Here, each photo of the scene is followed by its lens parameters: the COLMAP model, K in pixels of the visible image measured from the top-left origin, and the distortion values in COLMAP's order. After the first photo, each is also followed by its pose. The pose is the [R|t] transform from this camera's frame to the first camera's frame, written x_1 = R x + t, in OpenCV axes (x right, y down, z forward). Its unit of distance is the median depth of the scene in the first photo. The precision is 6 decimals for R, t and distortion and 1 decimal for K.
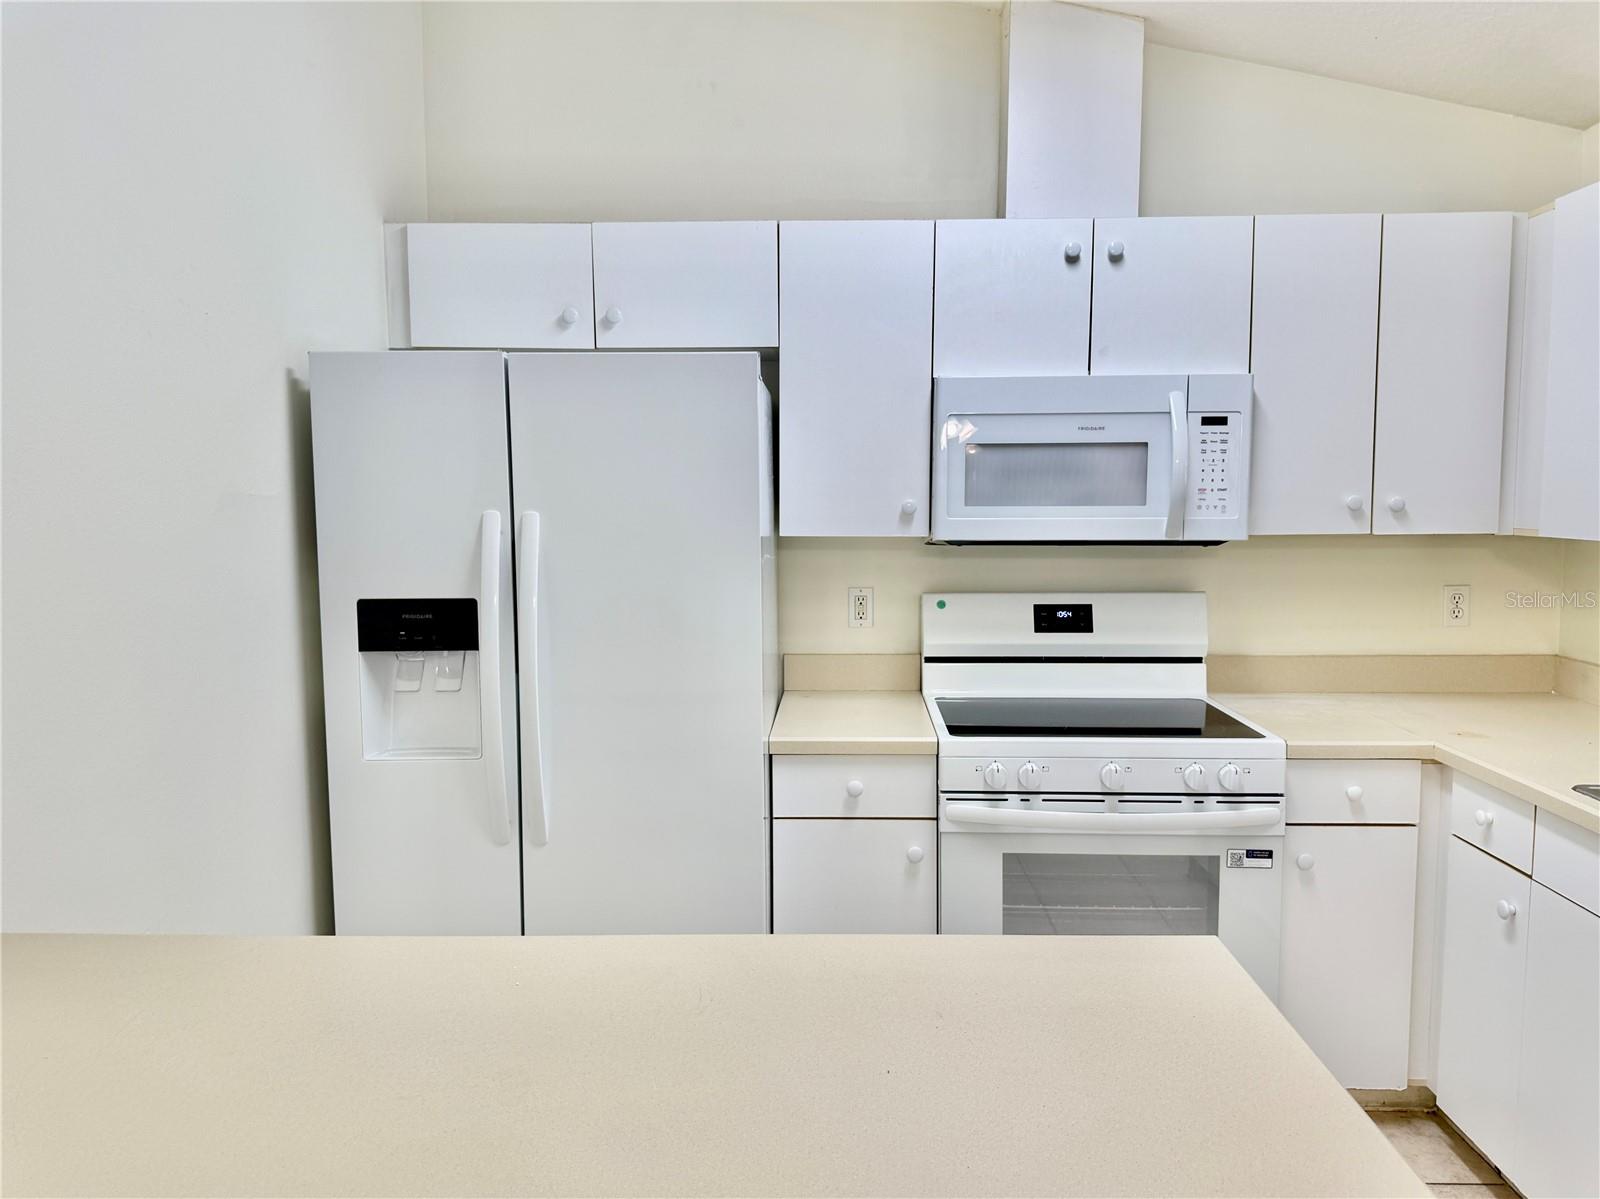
lens RADIAL K [[1103.8, 0, 804.1], [0, 1103.8, 607.0], [0, 0, 1]] dist [0.036201, -0.017141]
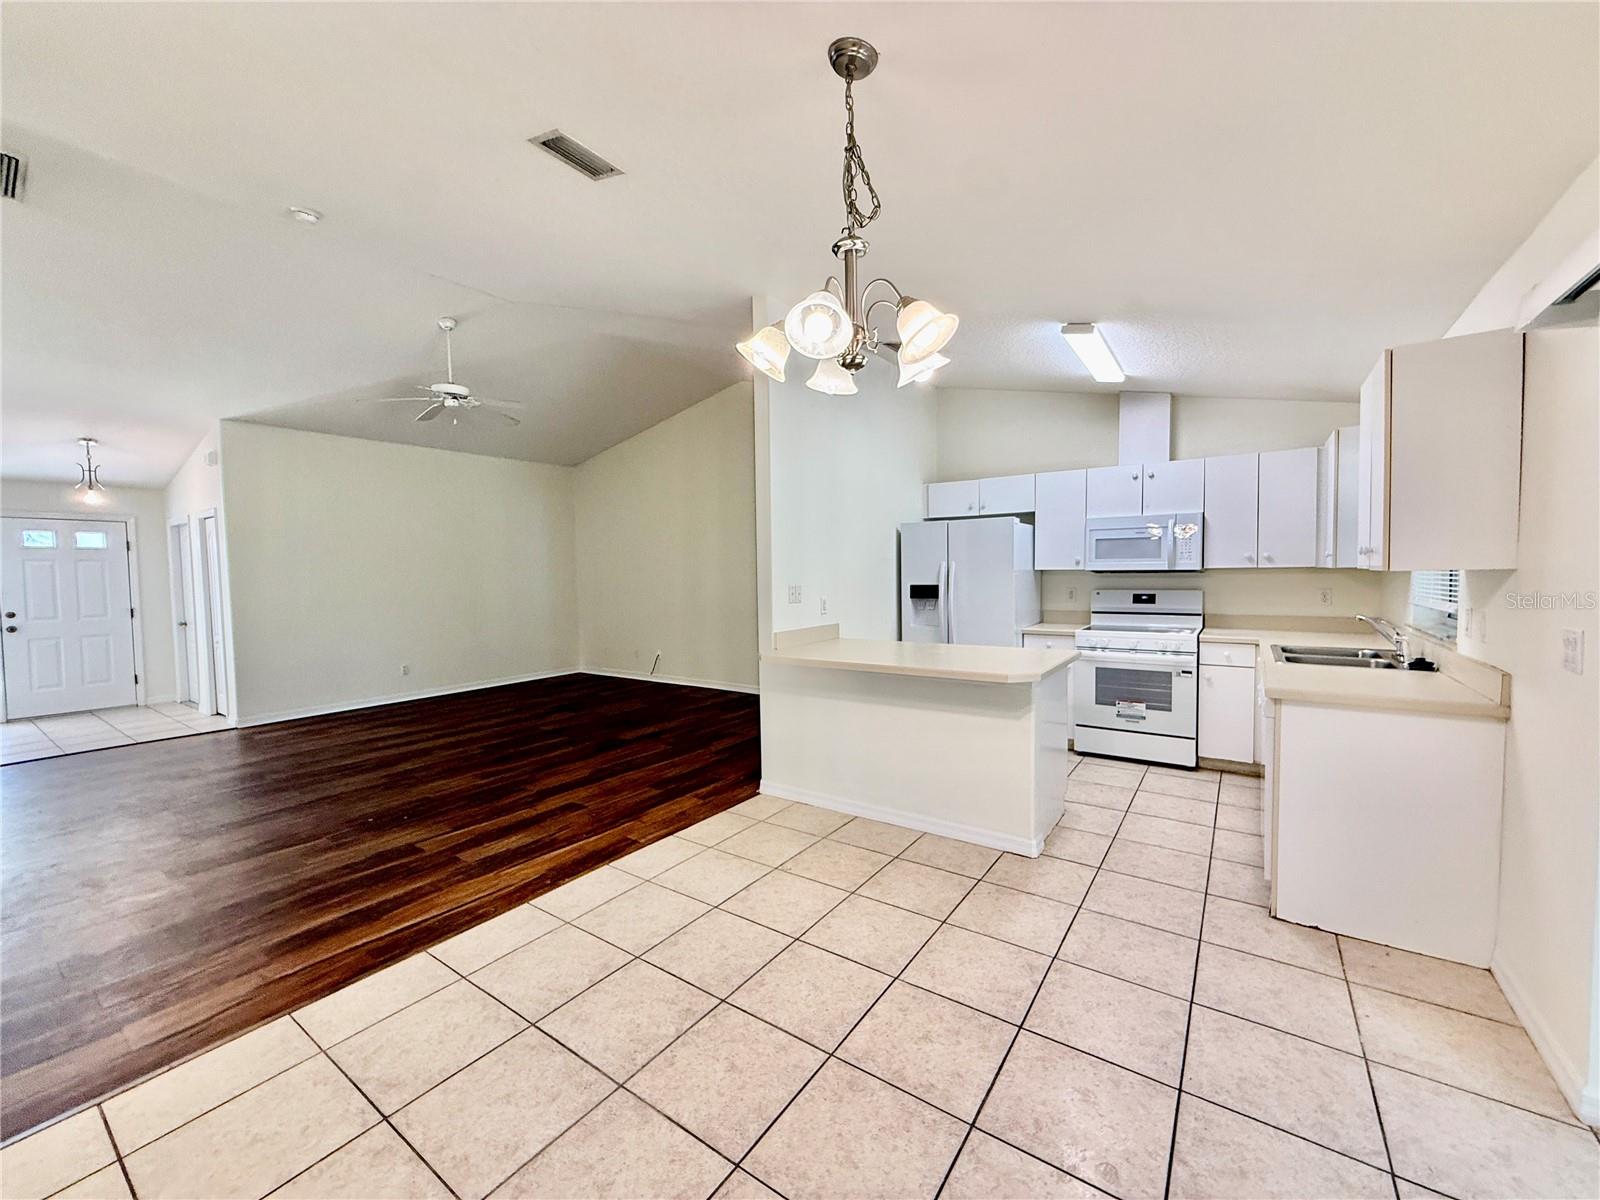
lens RADIAL K [[637.8, 0, 802.1], [0, 637.8, 602.1], [0, 0, 1]] dist [0.009497, -0.000185]
pose [[0.842185, 0.018282, -0.538879, 0.426522], [-0.042142, 0.998600, -0.031984, 0.121415], [0.537539, 0.049646, 0.841776, -0.954723]]
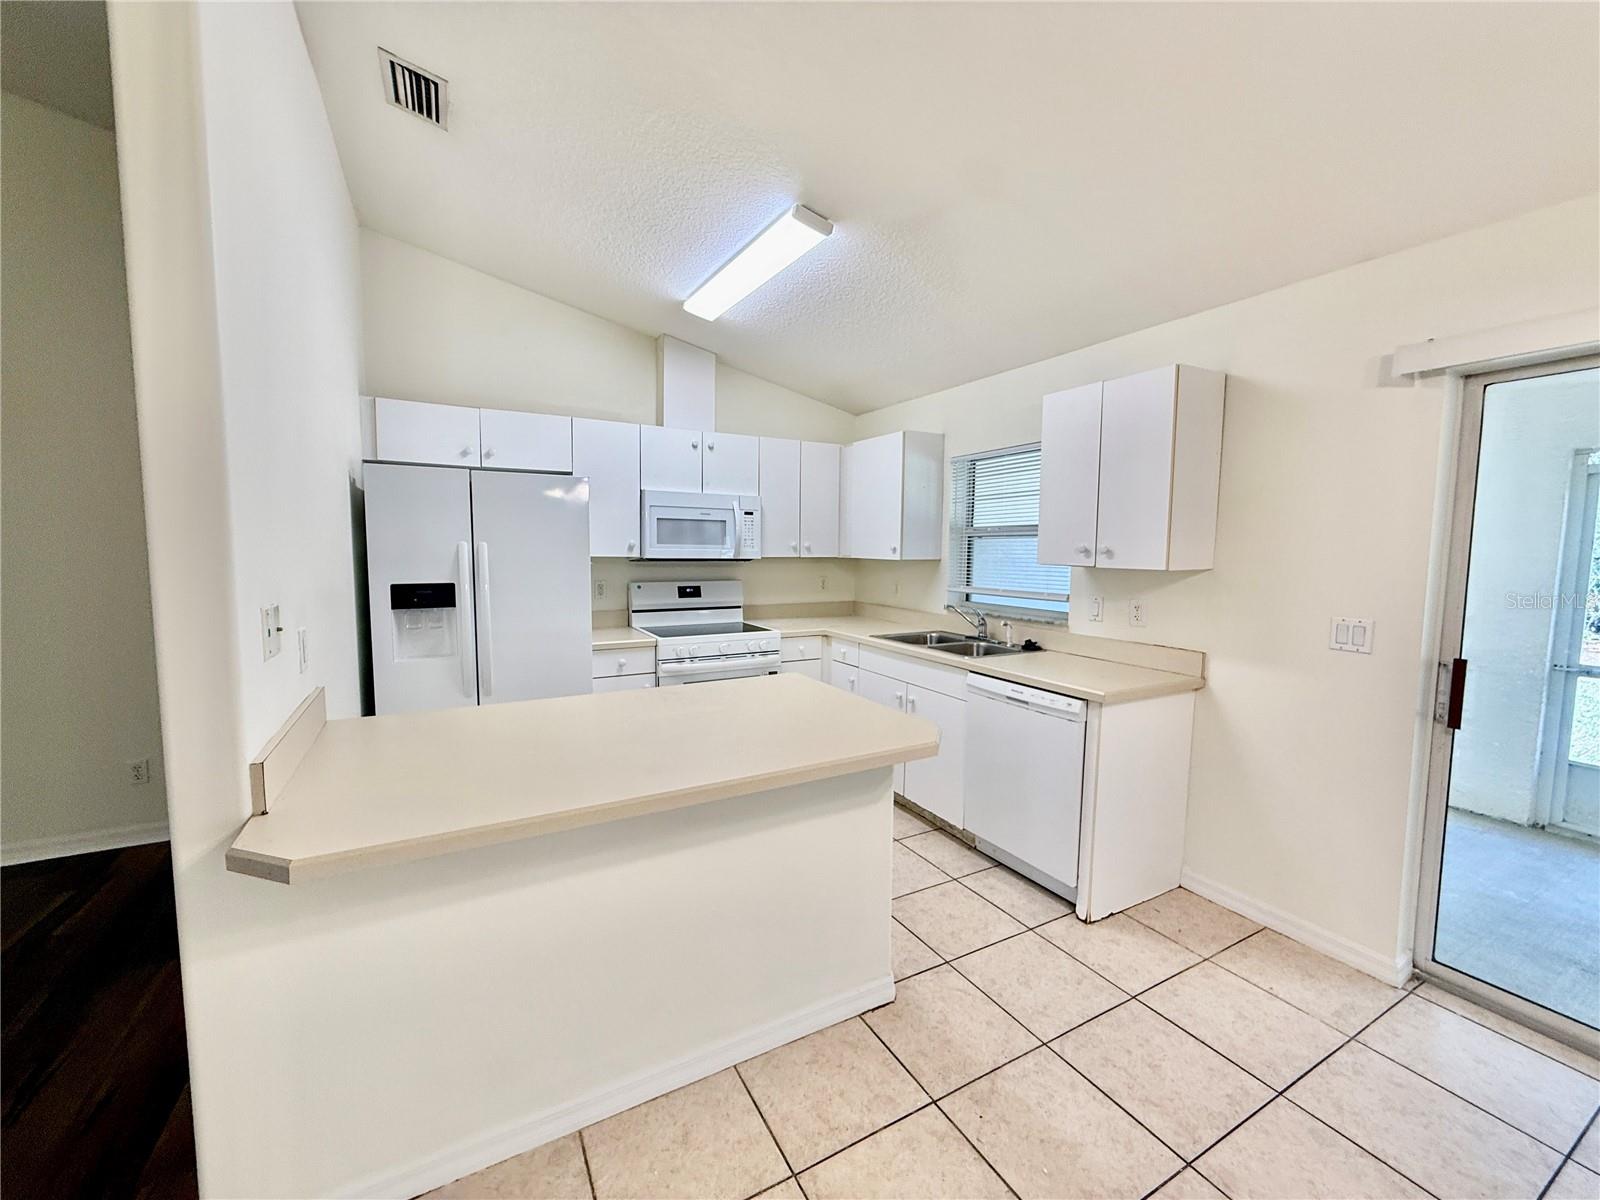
lens RADIAL K [[637.8, 0, 794.4], [0, 637.8, 602.1], [0, 0, 1]] dist [0.009497, -0.000185]
pose [[0.858890, -0.030982, 0.511223, -0.315147], [0.036495, 0.999334, -0.000750, 0.047039], [-0.510859, 0.019301, 0.859448, -0.347893]]
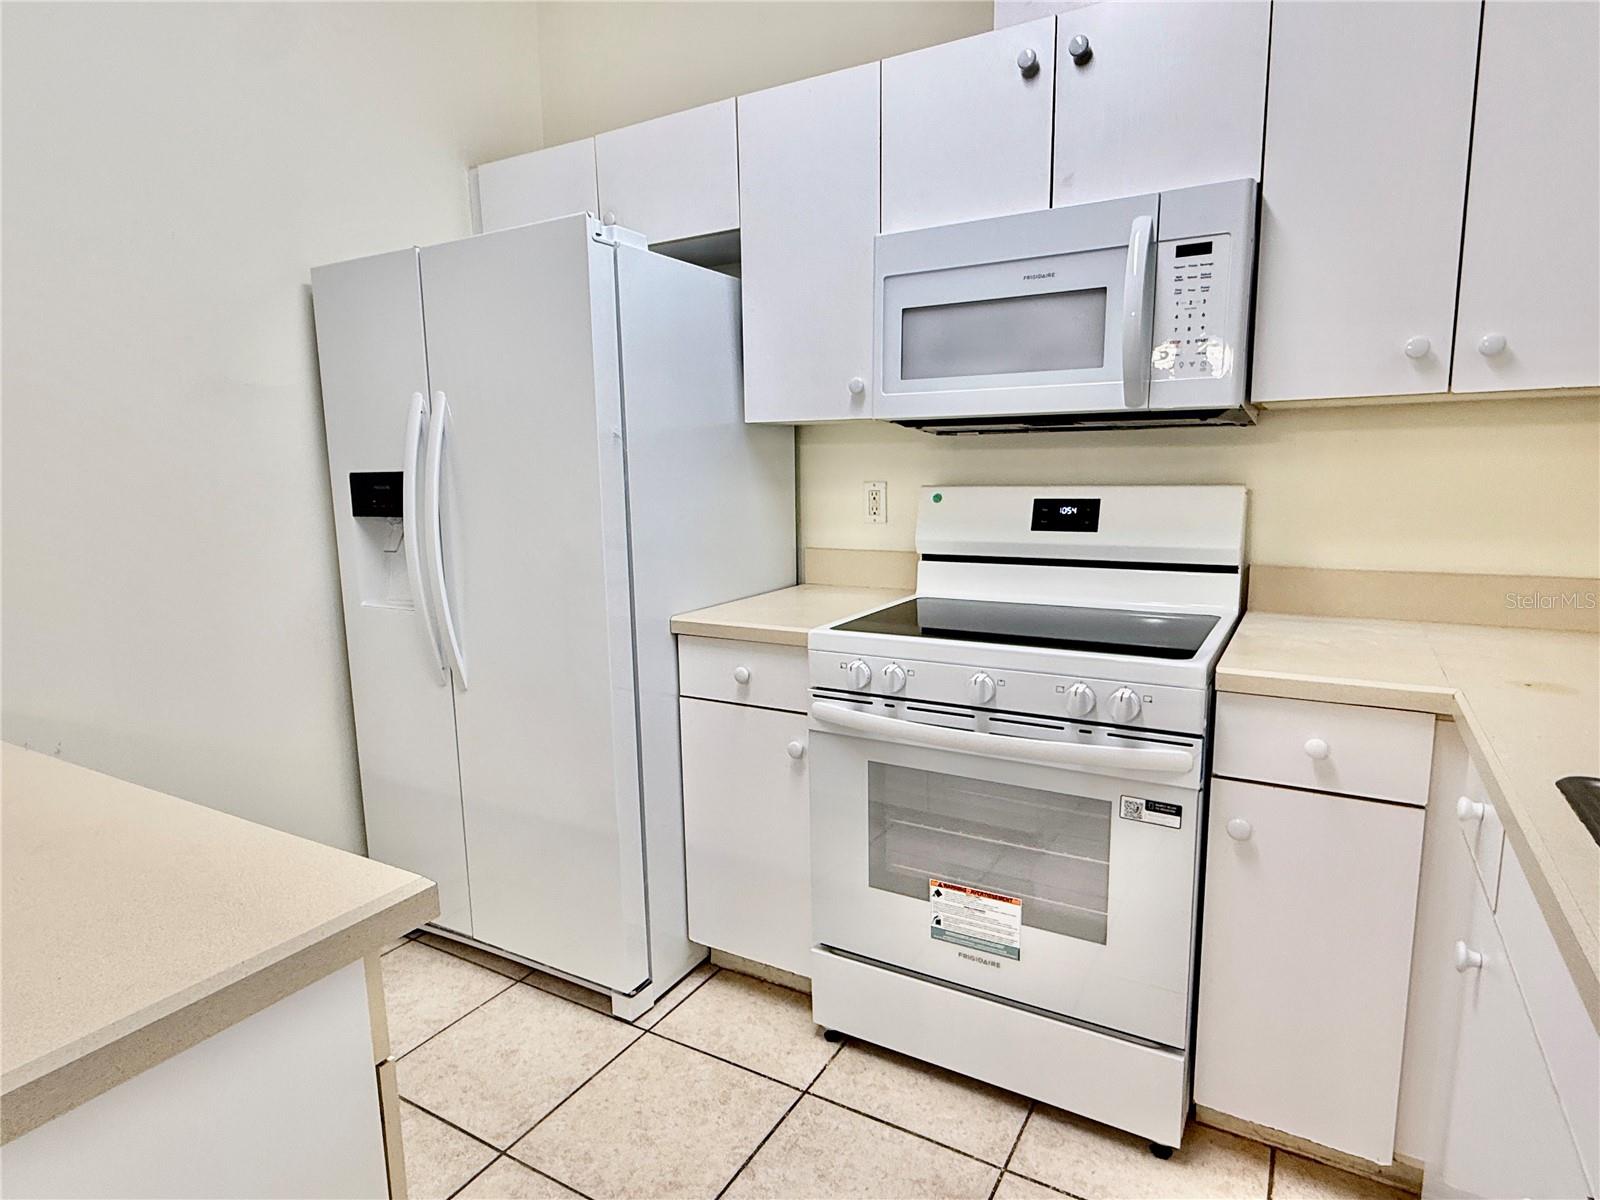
lens RADIAL K [[898.2, 0, 795.9], [0, 898.2, 603.2], [0, 0, 1]] dist [-0.003186, 0.006153]
pose [[0.878868, 0.063533, -0.472815, 0.434140], [-0.034207, 0.996934, 0.070376, 0.041658], [0.475836, -0.045678, 0.878347, 0.311417]]
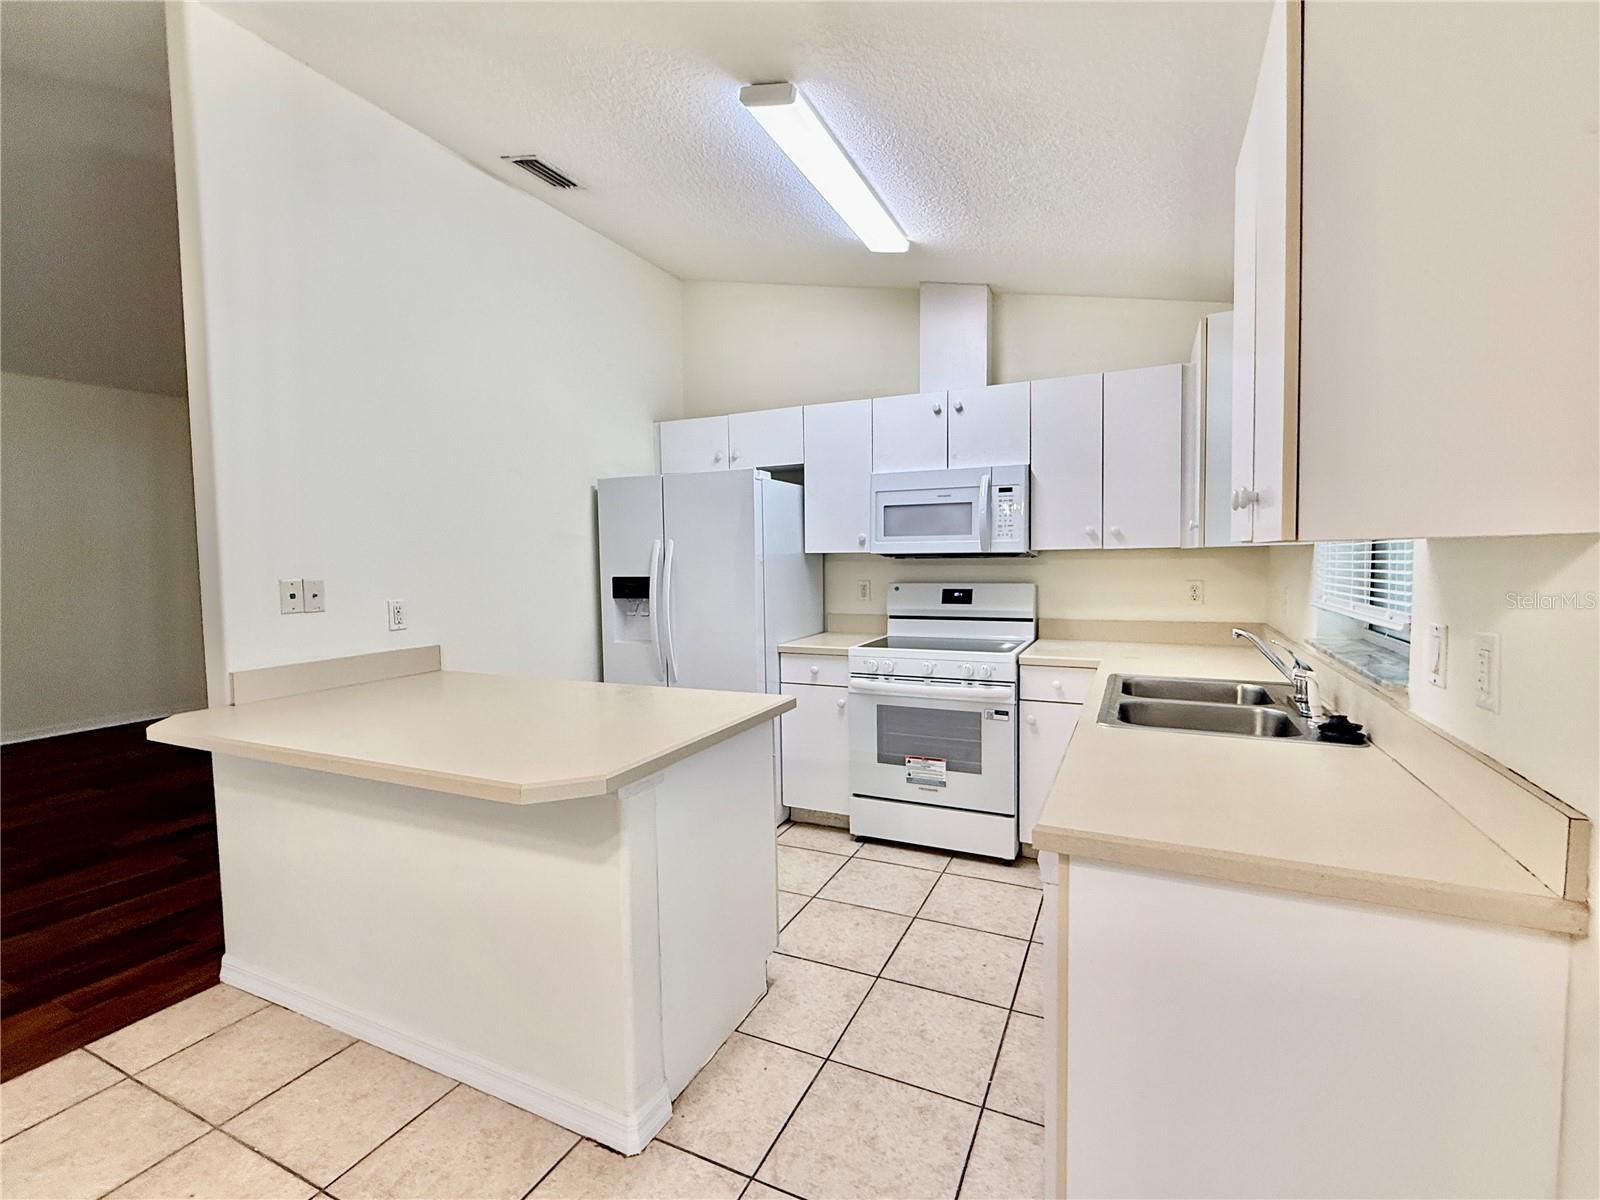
lens RADIAL K [[719.6, 0, 800.5], [0, 719.6, 599.7], [0, 0, 1]] dist [0.002454, 0.001525]
pose [[0.919071, 0.014136, -0.393839, 0.532323], [-0.028431, 0.999131, -0.030486, 0.068668], [0.393066, 0.039216, 0.918674, -0.266439]]
